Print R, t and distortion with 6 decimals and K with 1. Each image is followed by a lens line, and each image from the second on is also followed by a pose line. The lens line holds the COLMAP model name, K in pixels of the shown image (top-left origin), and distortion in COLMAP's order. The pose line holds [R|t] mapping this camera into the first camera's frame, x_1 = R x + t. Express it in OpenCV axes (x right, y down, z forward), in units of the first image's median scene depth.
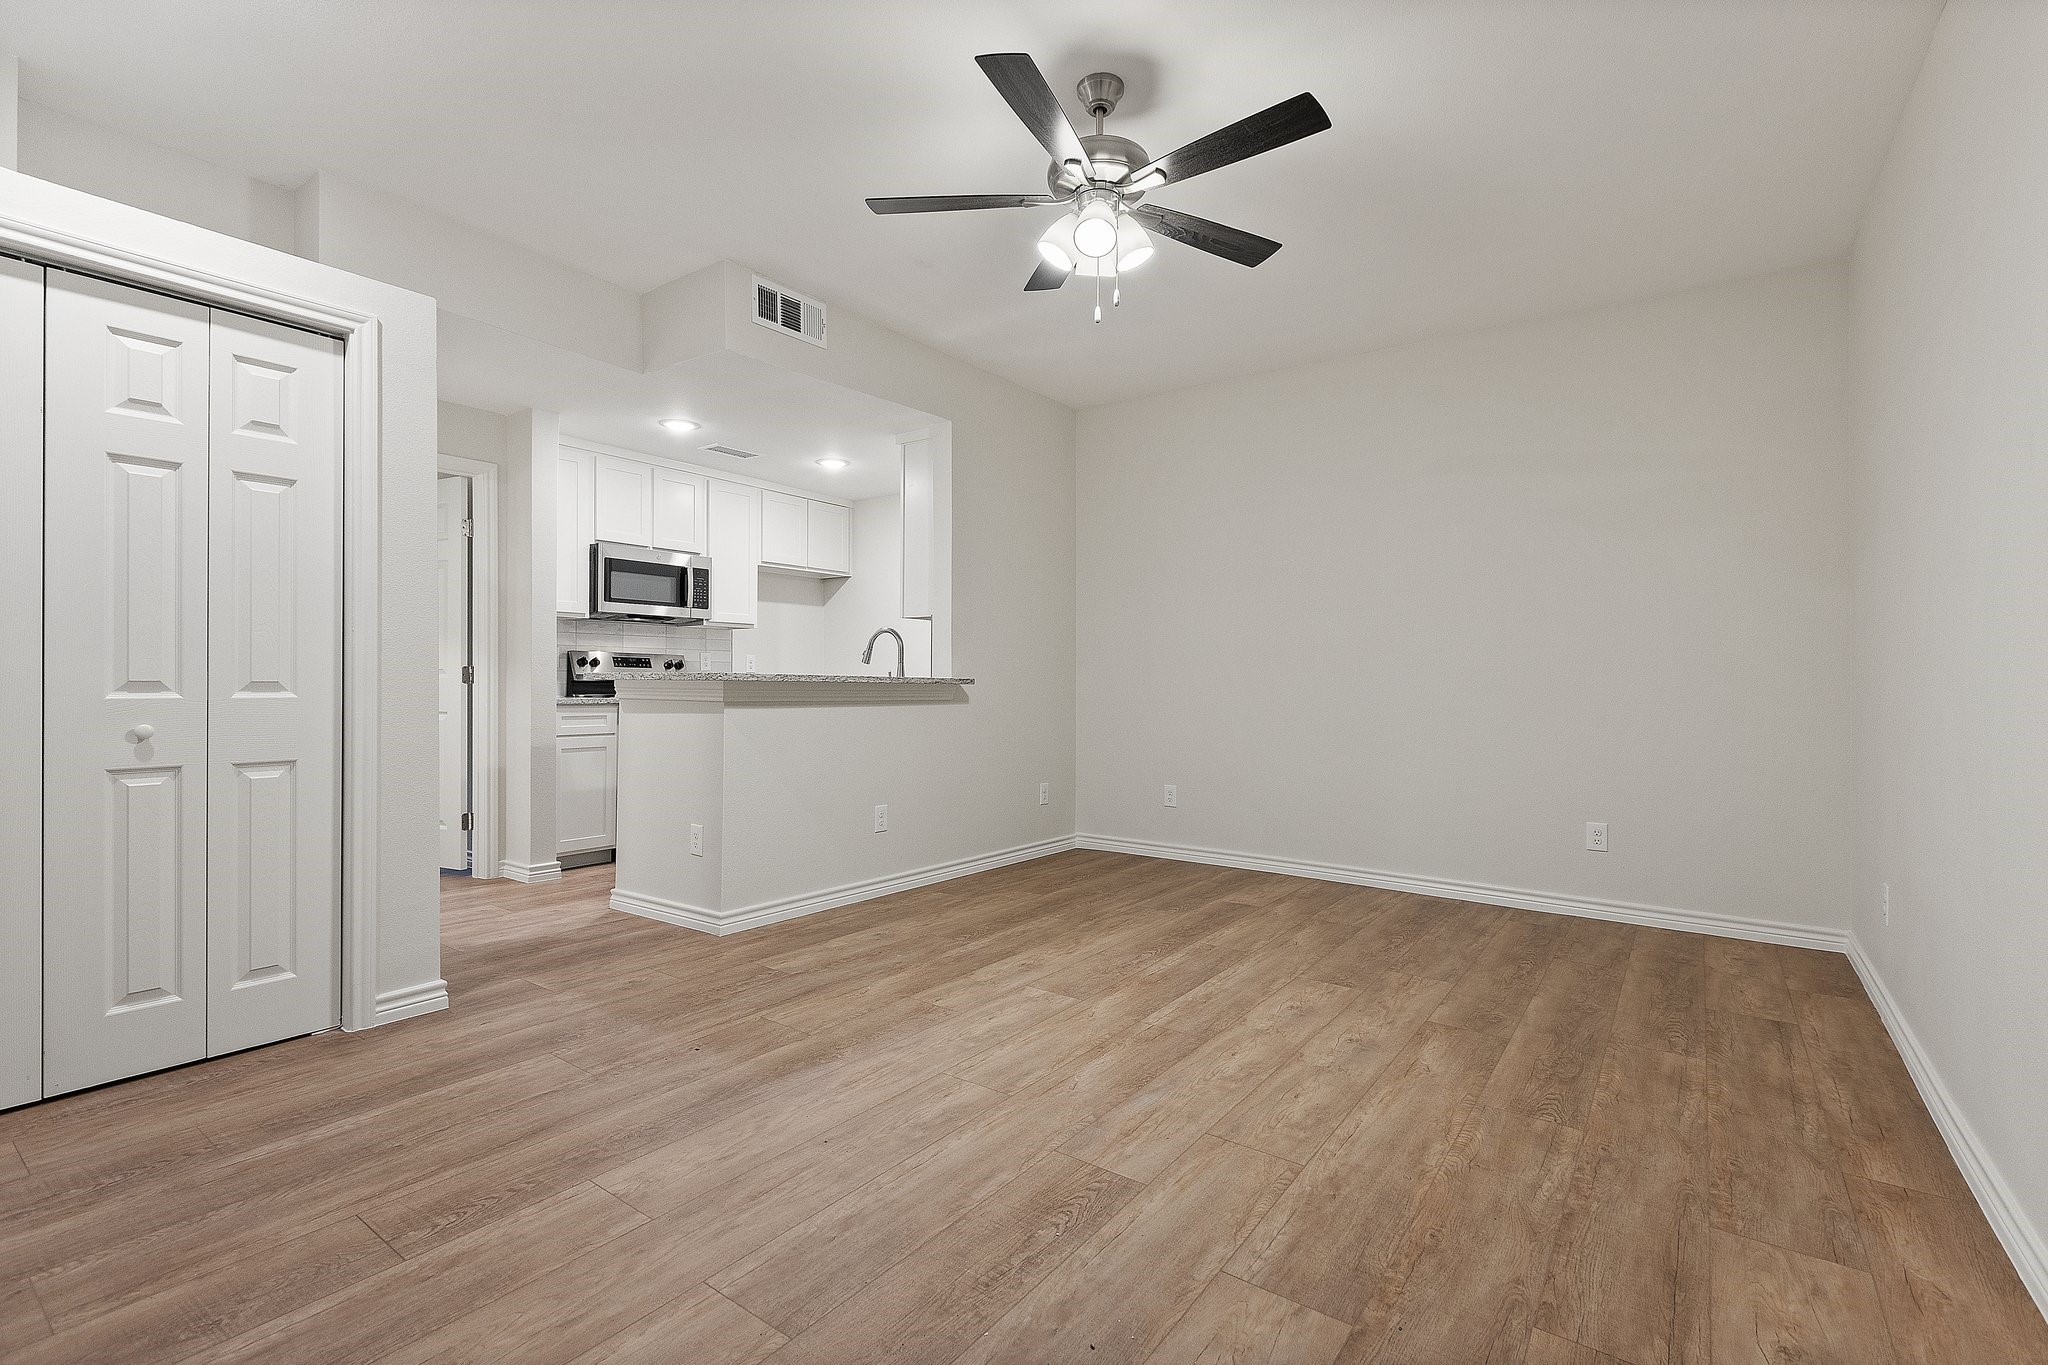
lens RADIAL K [[938.9, 0, 1016.8], [0, 938.9, 665.2], [0, 0, 1]] dist [-0.000911, -0.000624]
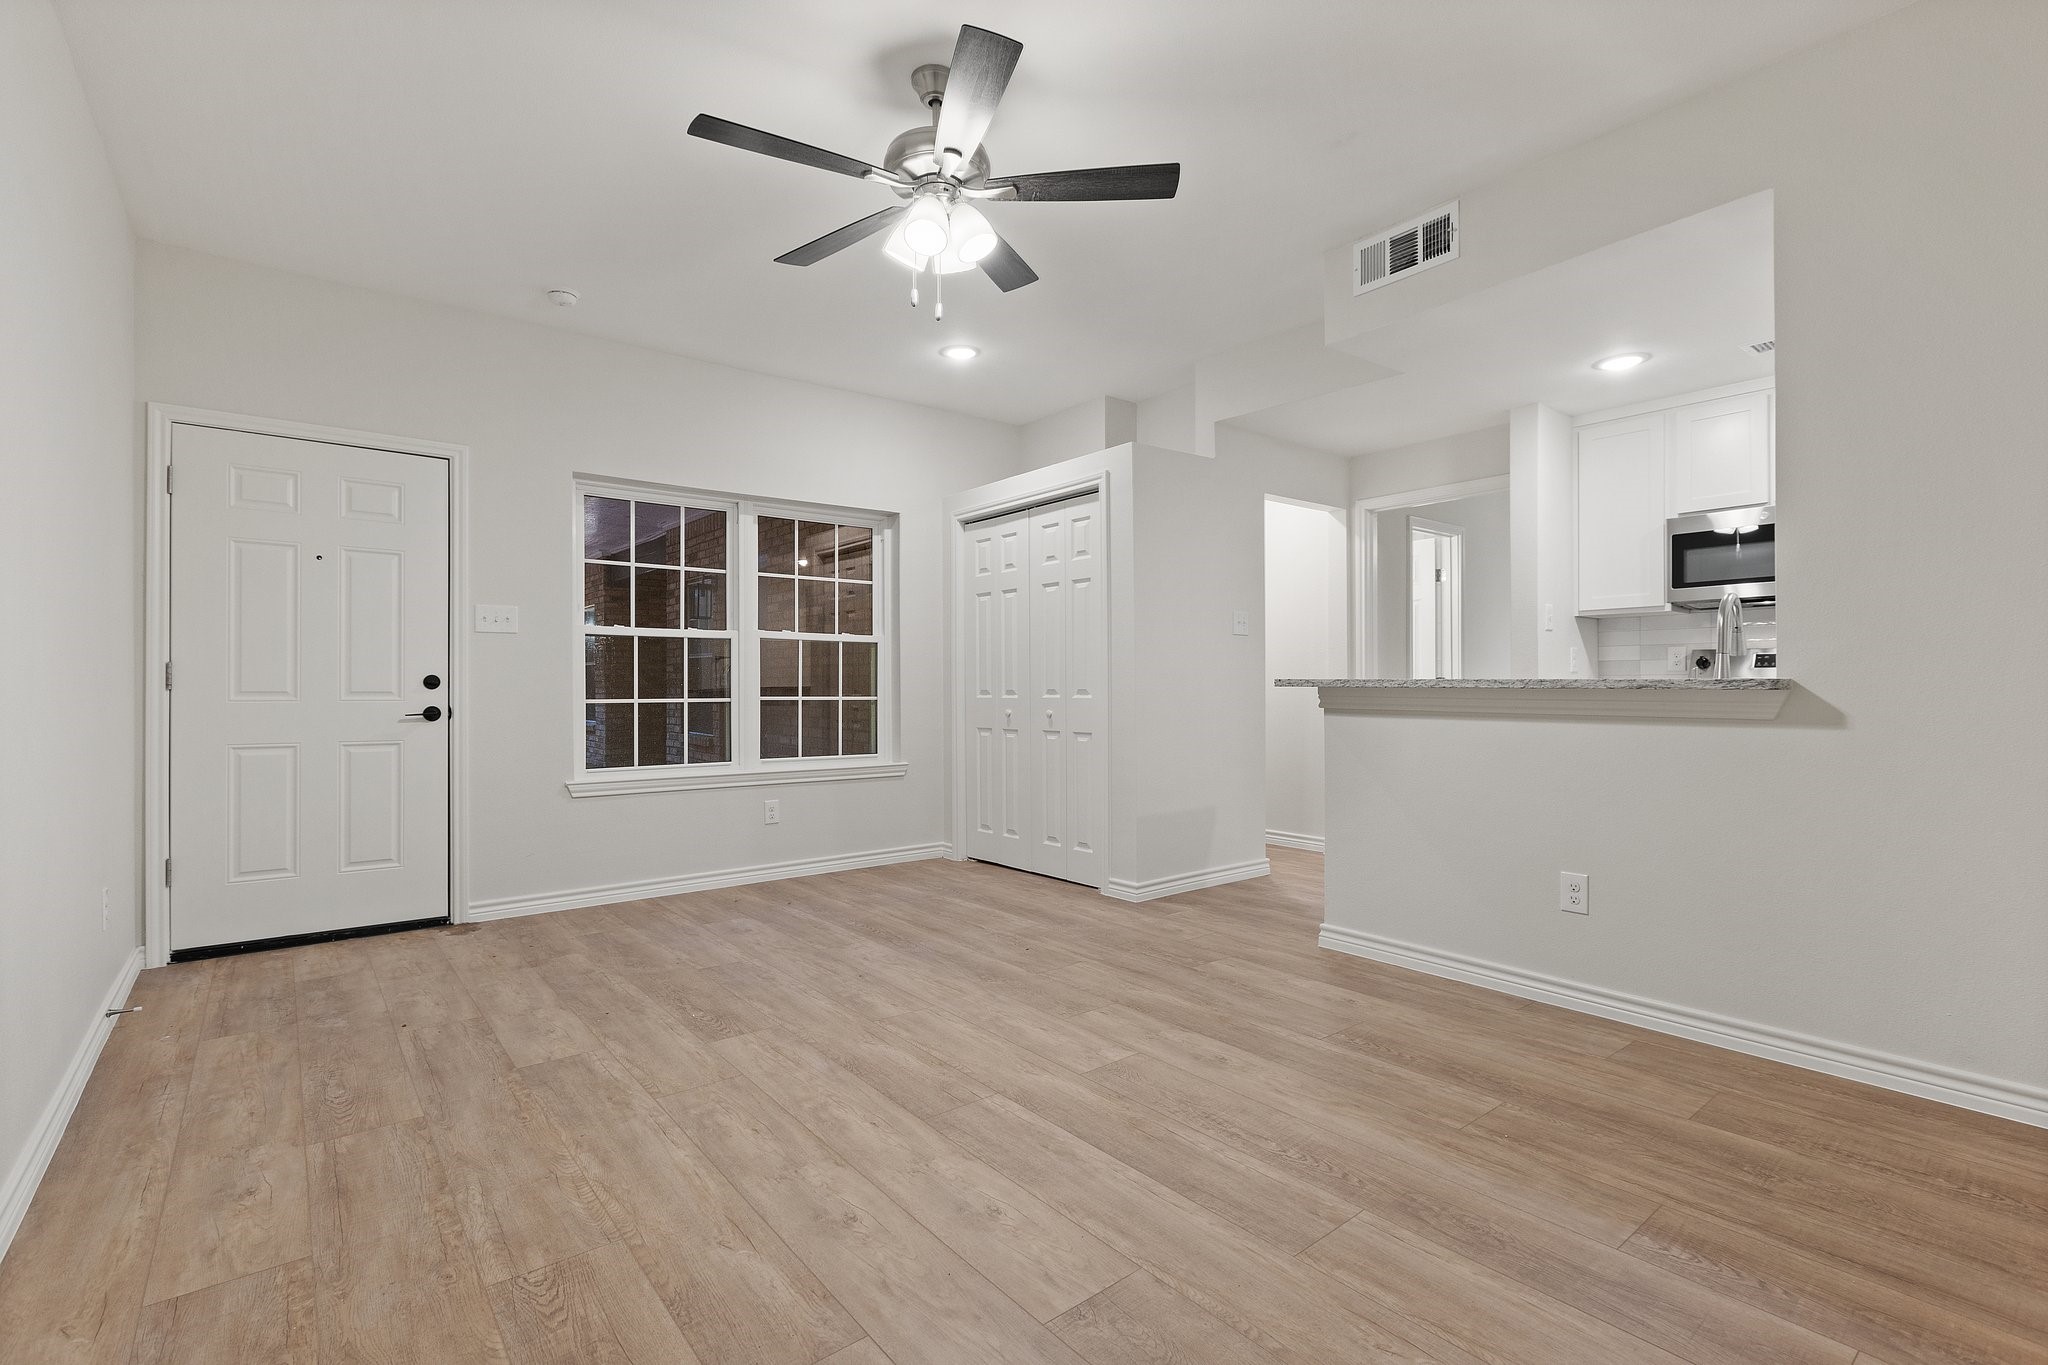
lens RADIAL K [[938.9, 0, 1008.0], [0, 938.9, 671.6], [0, 0, 1]] dist [-0.000911, -0.000624]
pose [[-0.276678, -0.020492, -0.960744, 1.026316], [0.020119, 0.999430, -0.027111, 0.030016], [0.960752, -0.026830, -0.276108, 1.366621]]
